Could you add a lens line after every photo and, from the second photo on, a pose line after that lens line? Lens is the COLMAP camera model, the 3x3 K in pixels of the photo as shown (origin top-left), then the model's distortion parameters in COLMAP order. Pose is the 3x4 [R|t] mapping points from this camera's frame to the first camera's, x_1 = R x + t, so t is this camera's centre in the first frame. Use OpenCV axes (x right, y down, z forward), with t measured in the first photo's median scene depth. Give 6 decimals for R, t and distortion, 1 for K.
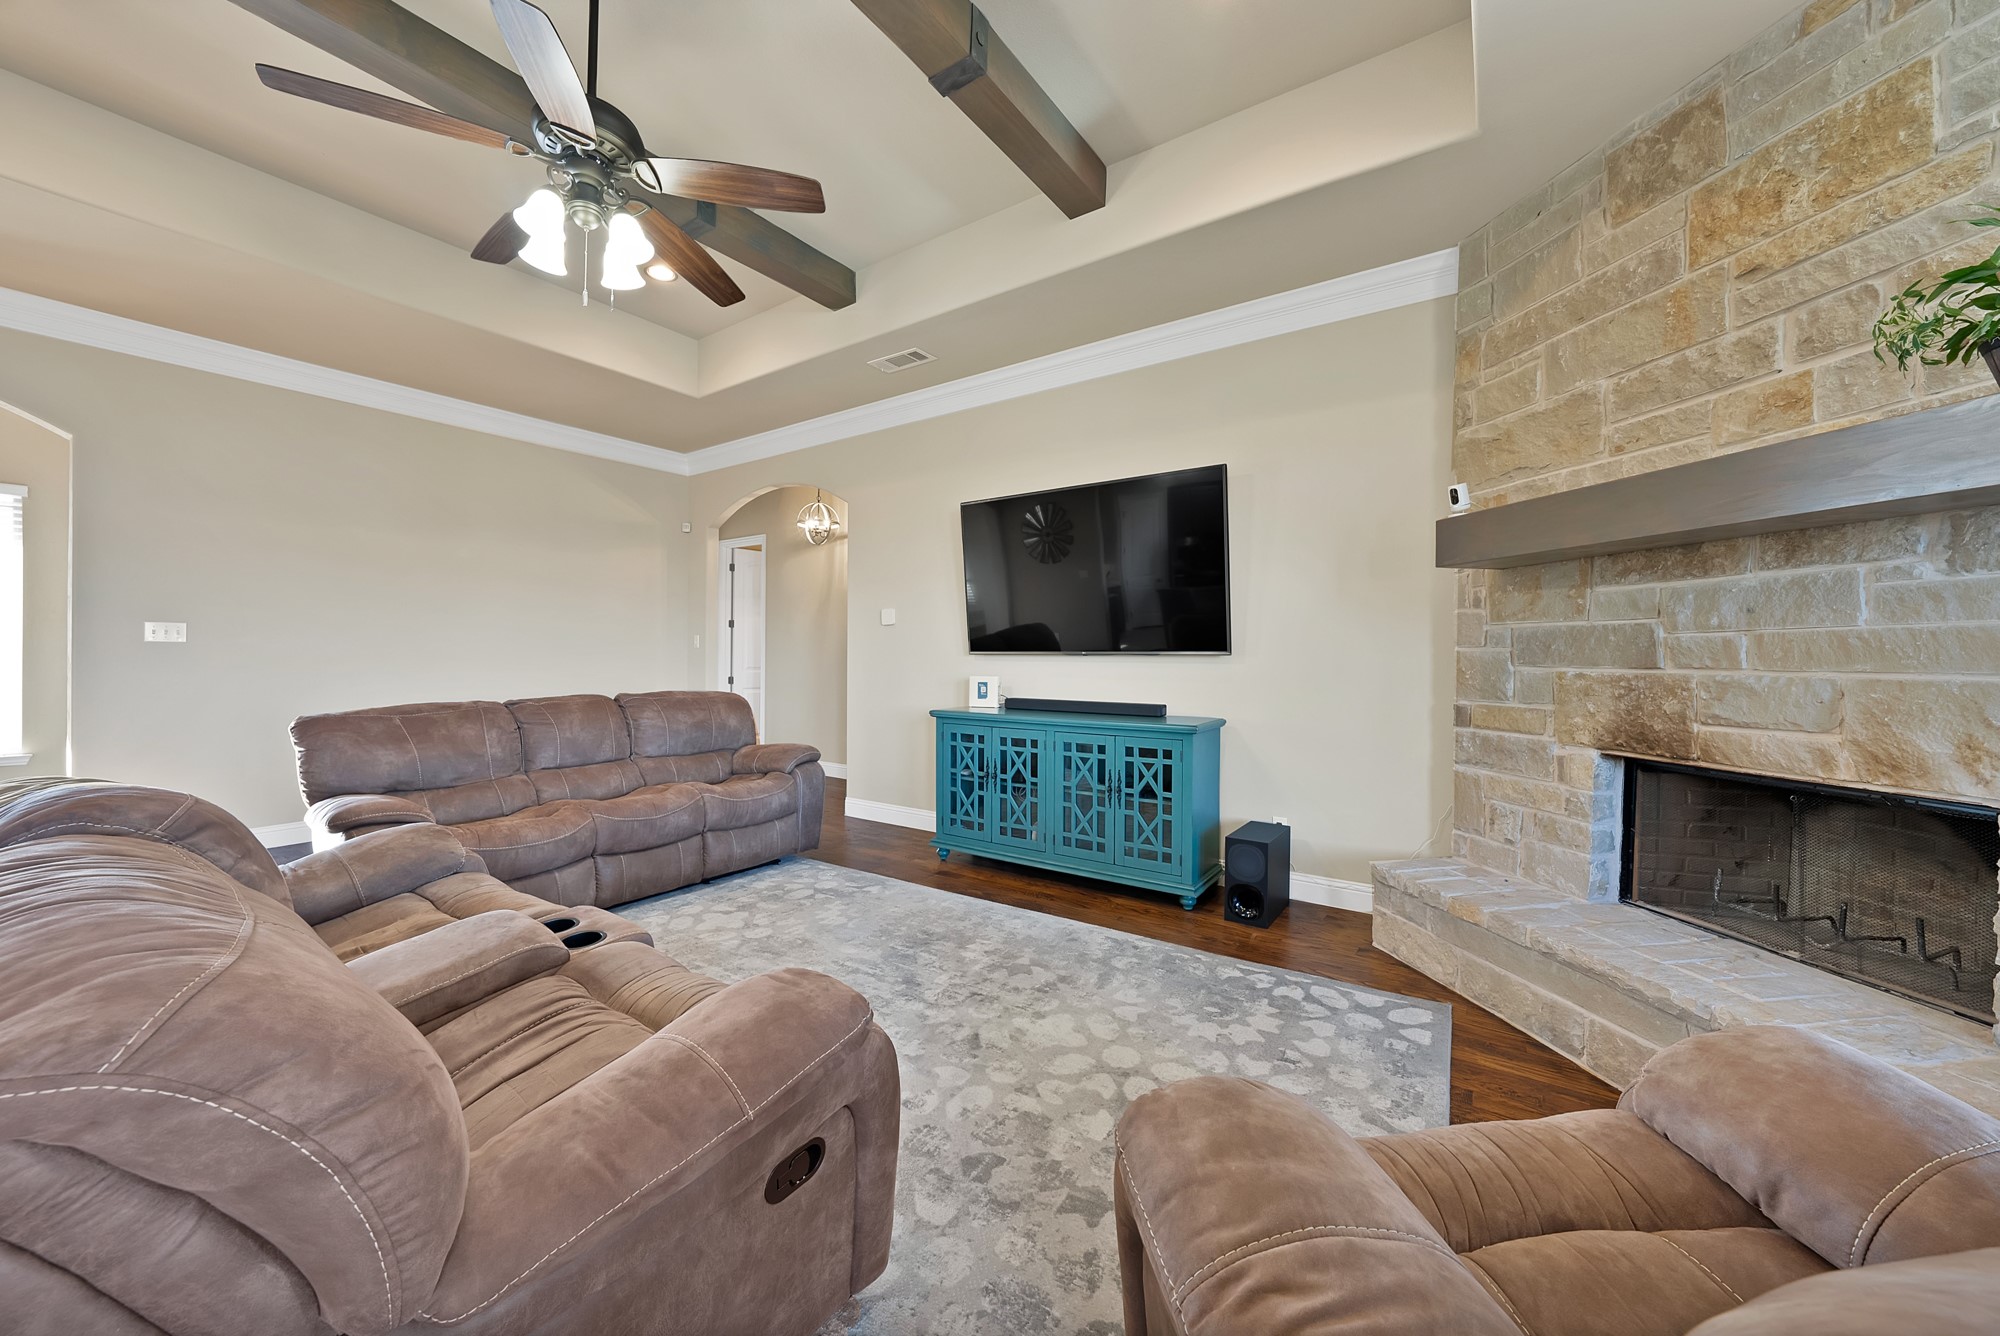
lens RADIAL K [[722.3, 0, 1005.5], [0, 722.3, 653.4], [0, 0, 1]] dist [-0.017739, 0.002225]
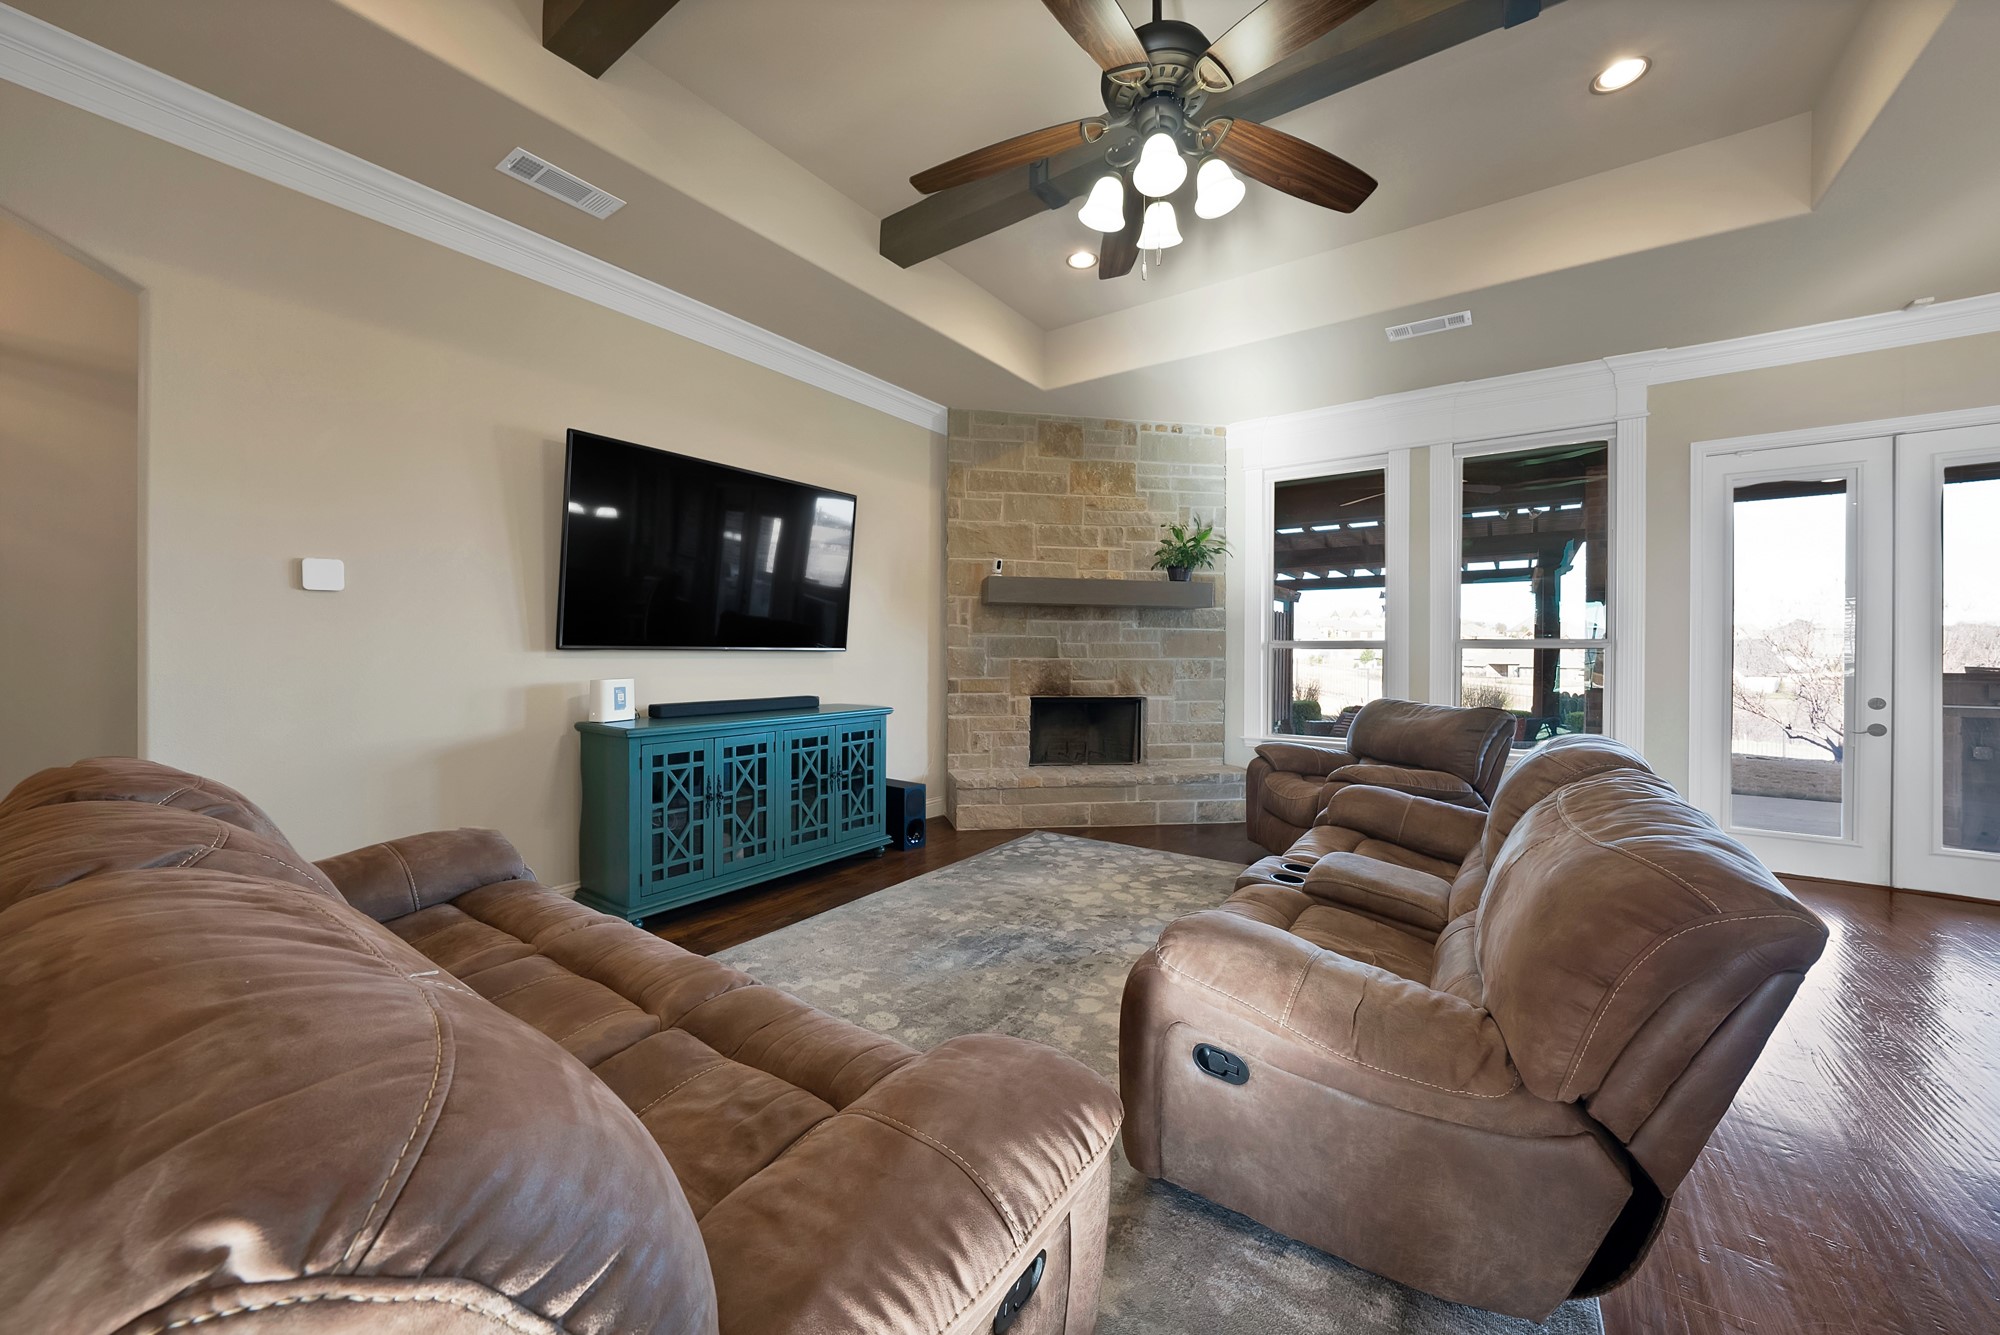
lens RADIAL K [[722.3, 0, 991.3], [0, 722.3, 657.8], [0, 0, 1]] dist [-0.017739, 0.002225]
pose [[0.026588, -0.011062, 0.999585, -1.074693], [-0.007579, 0.999908, 0.011267, -0.002137], [-0.999618, -0.007875, 0.026502, 0.854129]]
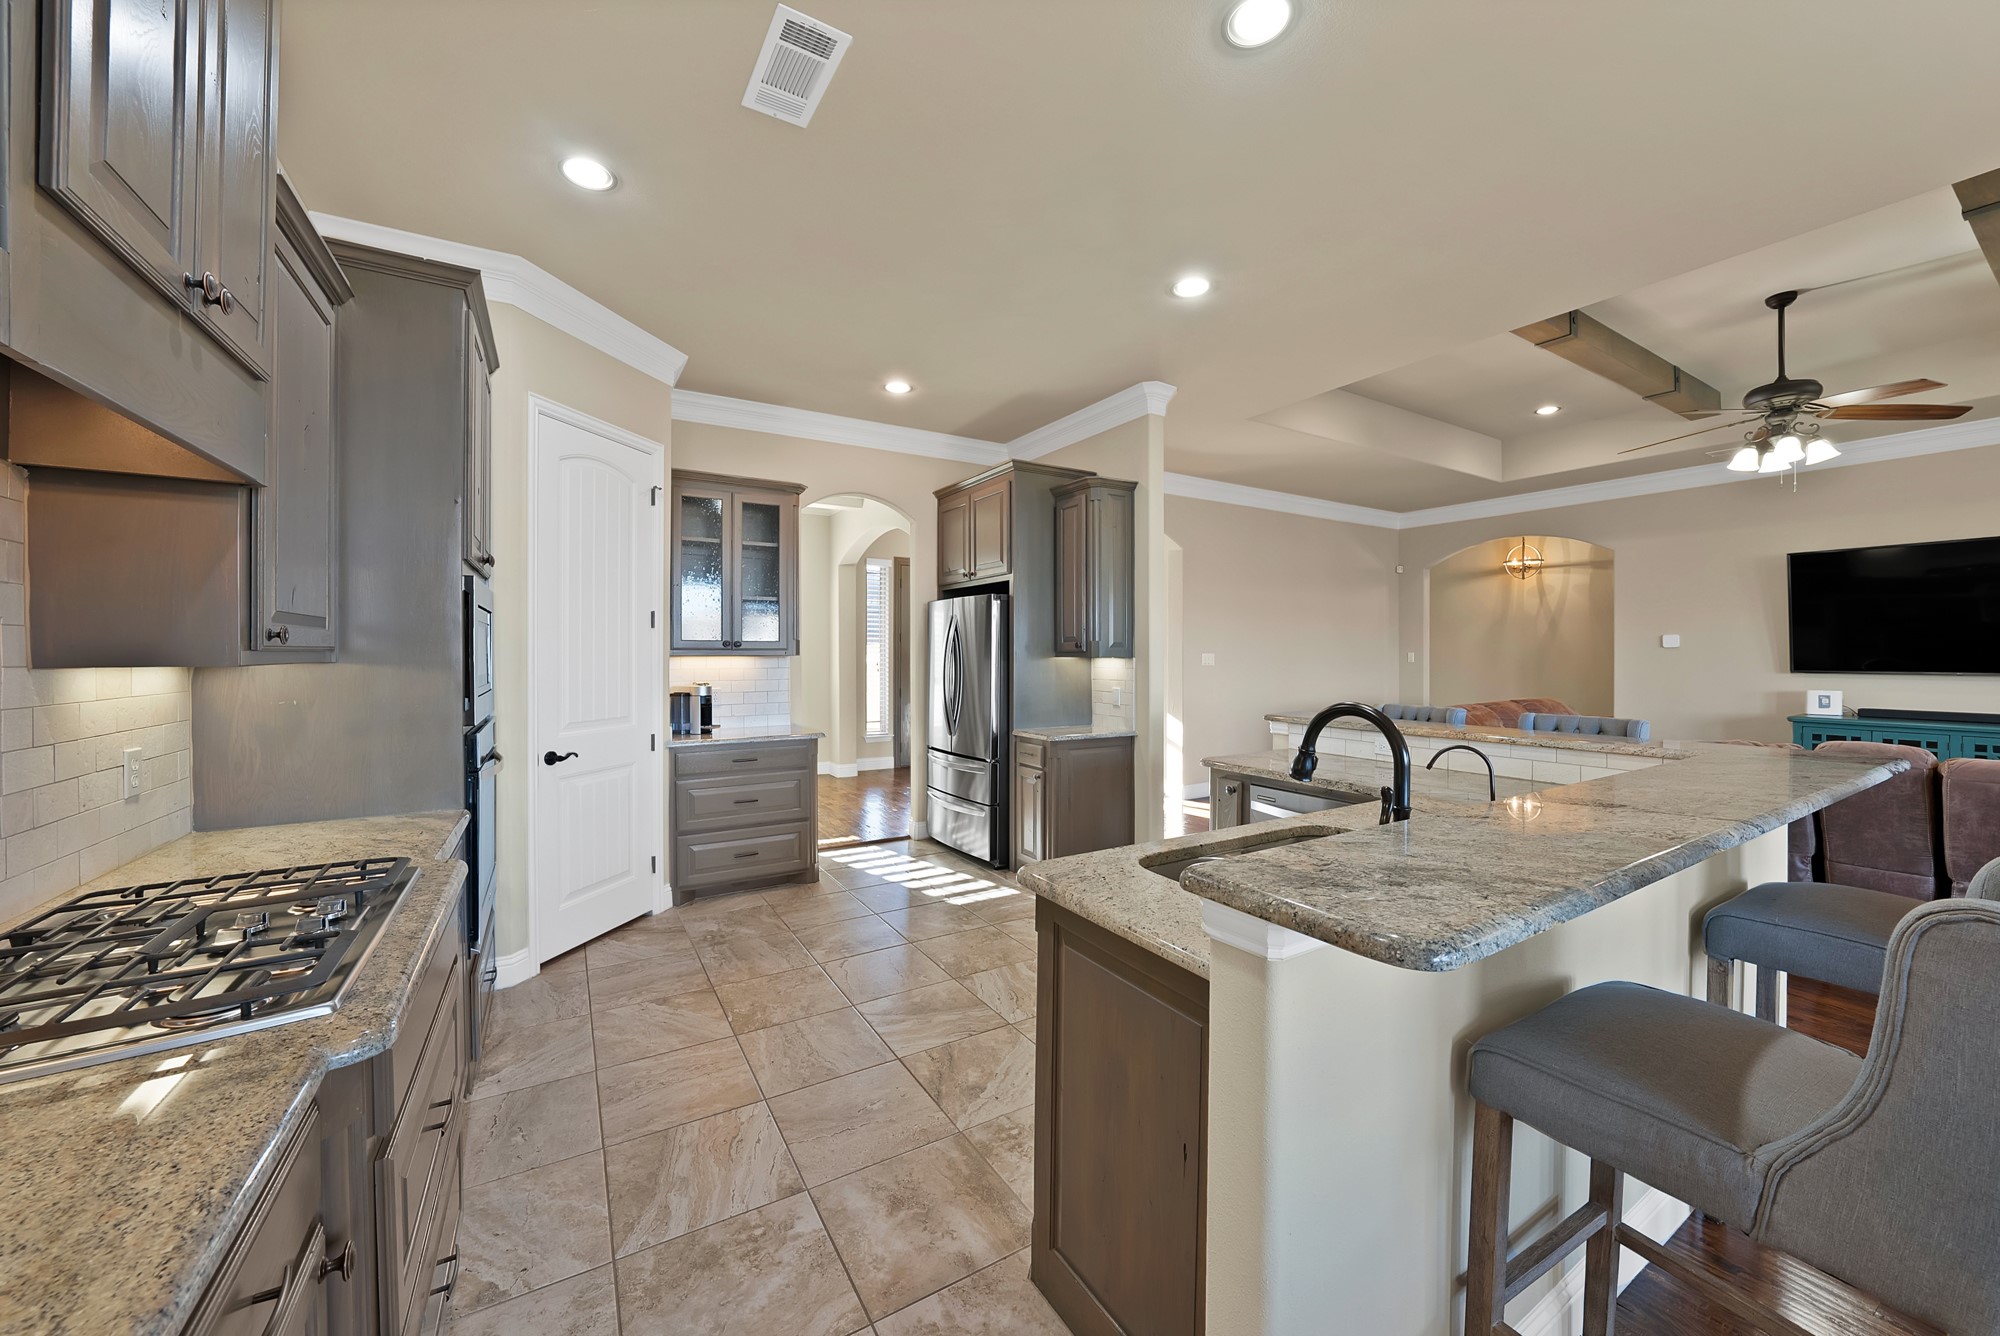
lens RADIAL K [[722.3, 0, 997.3], [0, 722.3, 666.3], [0, 0, 1]] dist [-0.017739, 0.002225]
pose [[0.912969, 0.003238, -0.408017, -1.211311], [0.005778, 0.999766, 0.020863, -0.064605], [0.407989, -0.021405, 0.912736, -1.037406]]
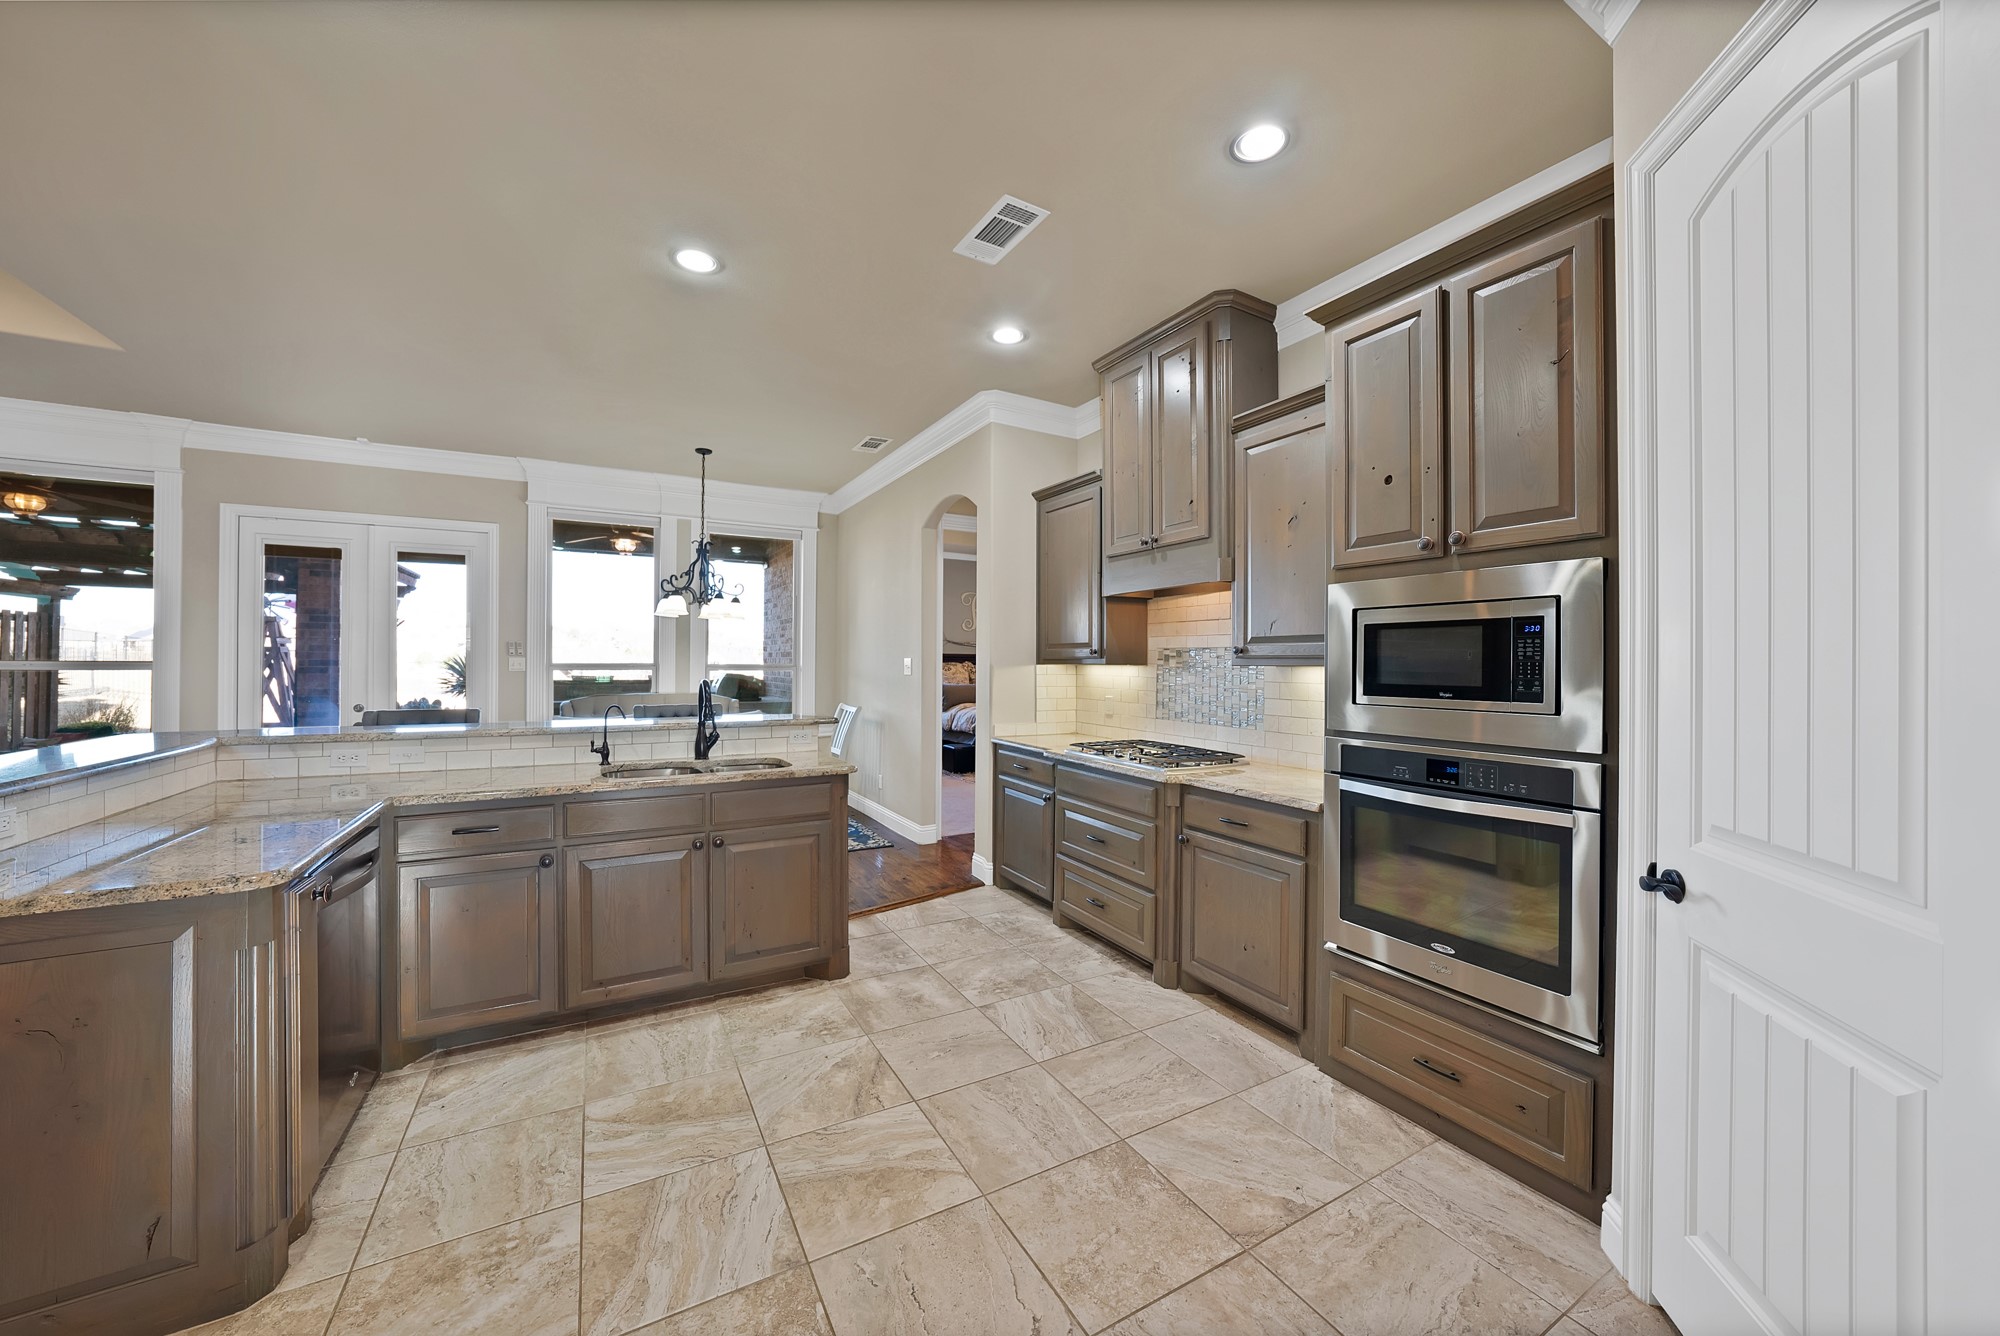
lens RADIAL K [[722.3, 0, 1013.4], [0, 722.3, 657.6], [0, 0, 1]] dist [-0.017739, 0.002225]
pose [[-0.909480, -0.008279, 0.415665, -2.048729], [-0.012412, 0.999897, -0.007244, -0.053920], [-0.415562, -0.011748, -0.909489, 0.300576]]
